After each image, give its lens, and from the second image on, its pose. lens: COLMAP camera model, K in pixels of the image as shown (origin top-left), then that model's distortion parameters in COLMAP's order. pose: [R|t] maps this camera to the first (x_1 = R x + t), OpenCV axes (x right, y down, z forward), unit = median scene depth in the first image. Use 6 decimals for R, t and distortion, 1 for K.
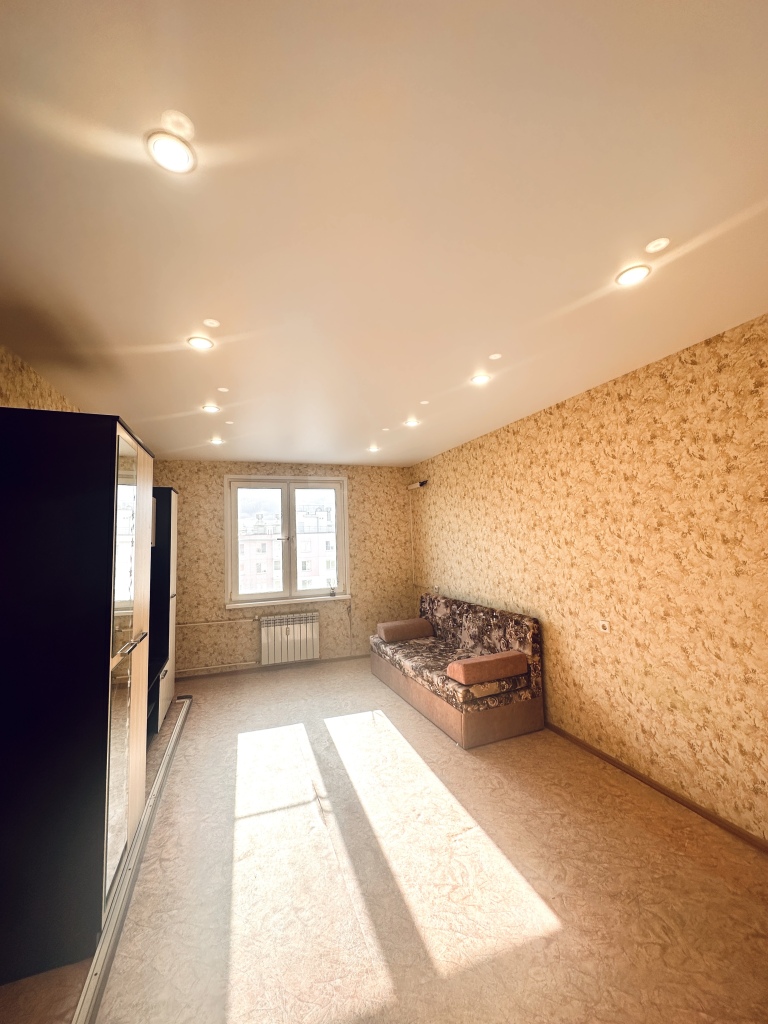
lens RADIAL K [[407.8, 0, 382.9], [0, 407.8, 514.5], [0, 0, 1]] dist [-0.004491, 0.000631]
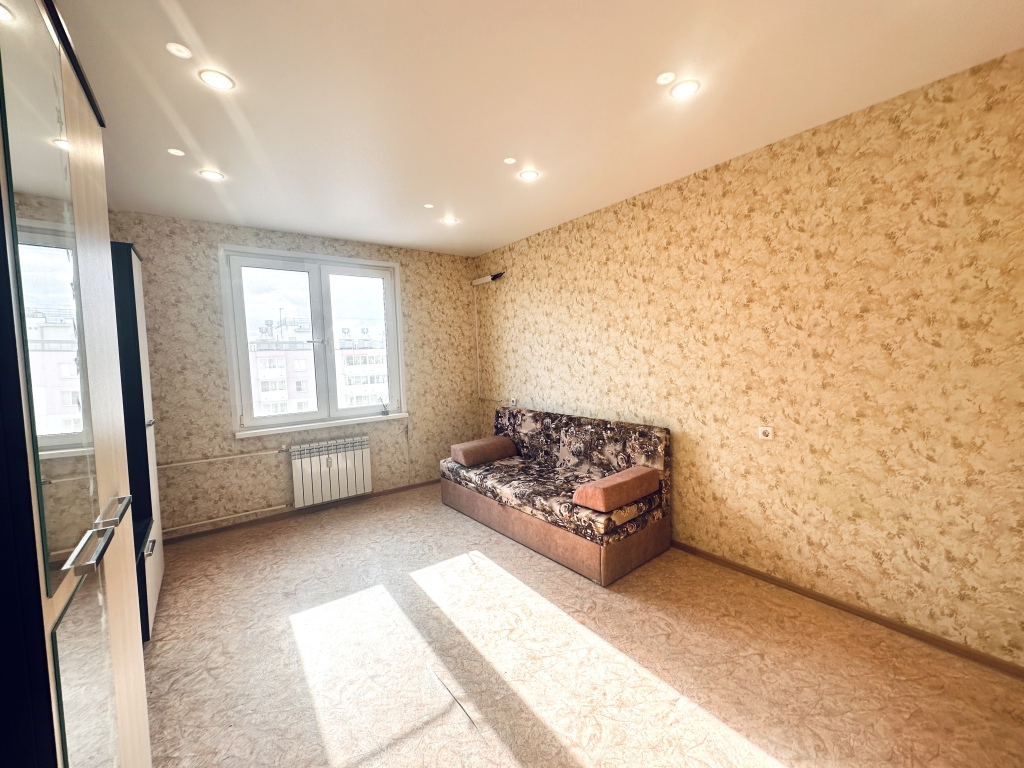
lens RADIAL K [[407.8, 0, 511.1], [0, 407.8, 385.8], [0, 0, 1]] dist [-0.004491, 0.000631]
pose [[0.955736, -0.020083, 0.293539, -0.197166], [-0.017763, 0.991909, 0.125699, 0.064088], [-0.293688, -0.125349, 0.947647, 0.295121]]
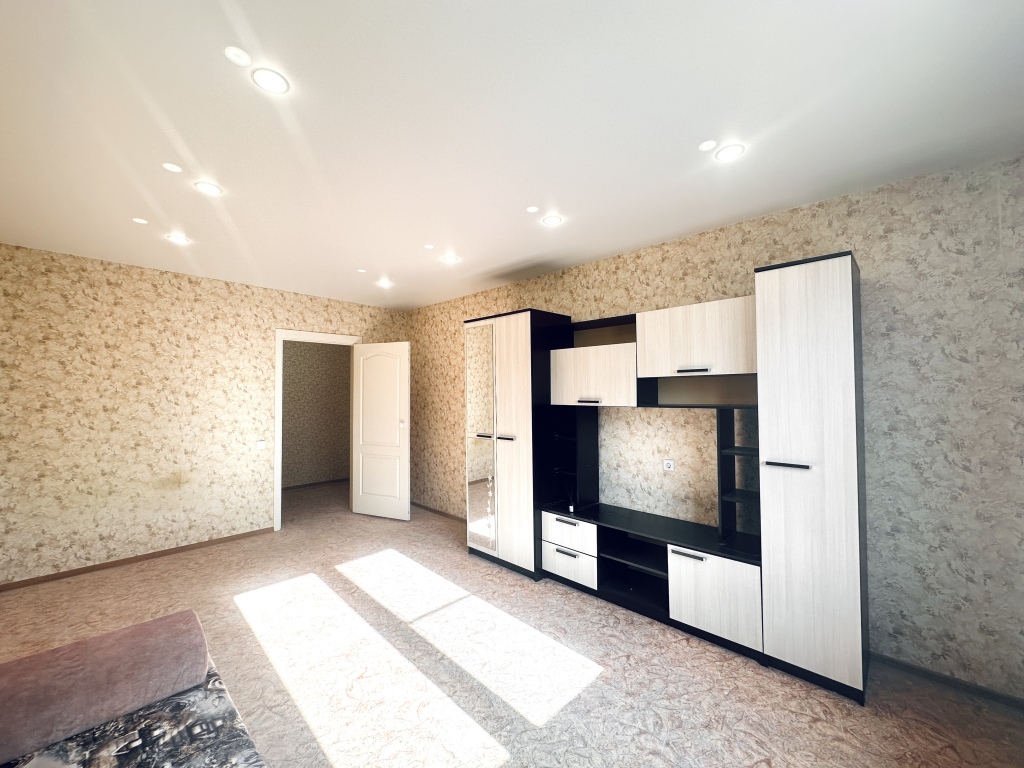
lens RADIAL K [[407.8, 0, 519.1], [0, 407.8, 387.4], [0, 0, 1]] dist [-0.004491, 0.000631]
pose [[-0.892160, 0.029104, -0.450781, 0.037564], [0.060302, 0.996664, -0.054998, 0.127145], [0.447676, -0.076250, -0.890939, 1.572254]]
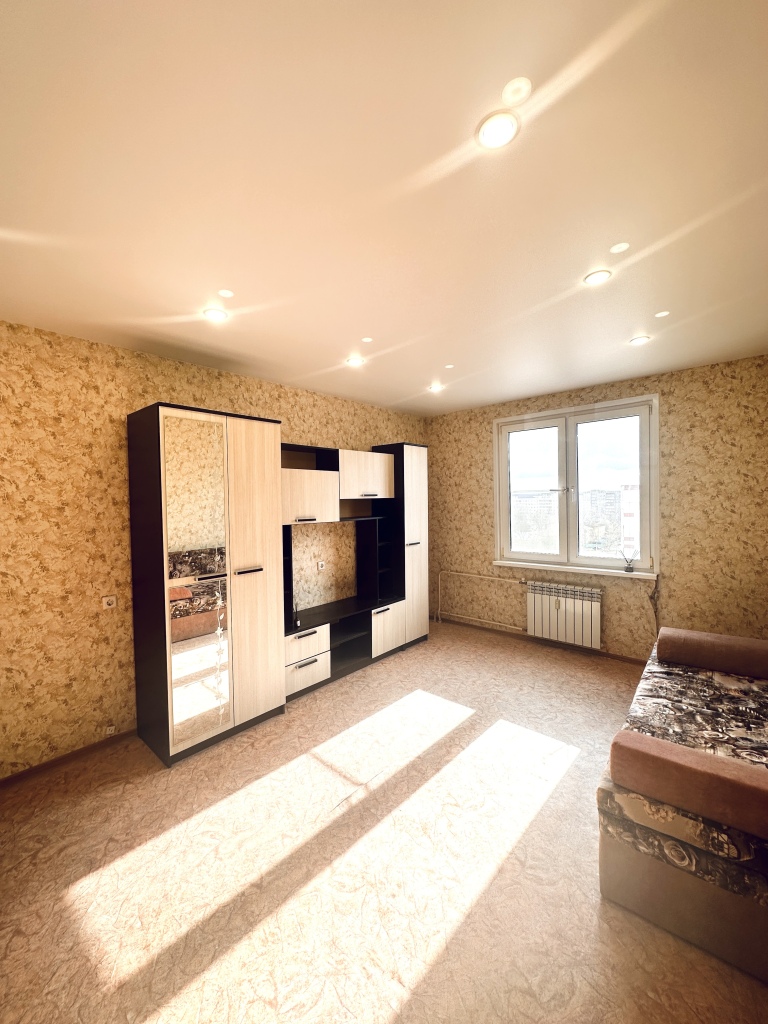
lens RADIAL K [[407.8, 0, 383.9], [0, 407.8, 512.7], [0, 0, 1]] dist [-0.004491, 0.000631]
pose [[0.480189, 0.047716, -0.875866, 0.459709], [0.058808, 0.994522, 0.086421, 0.024243], [0.875191, -0.093006, 0.474752, 0.507792]]
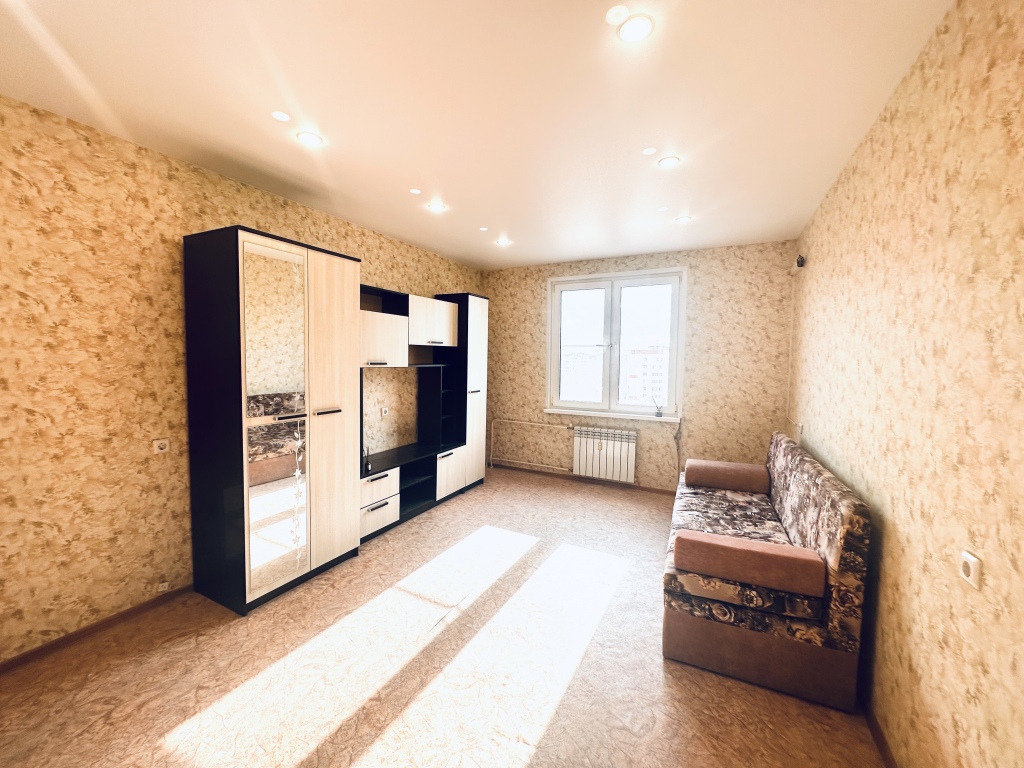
lens RADIAL K [[407.8, 0, 511.9], [0, 407.8, 385.0], [0, 0, 1]] dist [-0.004491, 0.000631]
pose [[0.682867, 0.089611, -0.725026, 0.435824], [0.009330, 0.991298, 0.131309, 0.042720], [0.730483, -0.096431, 0.676088, 0.377644]]
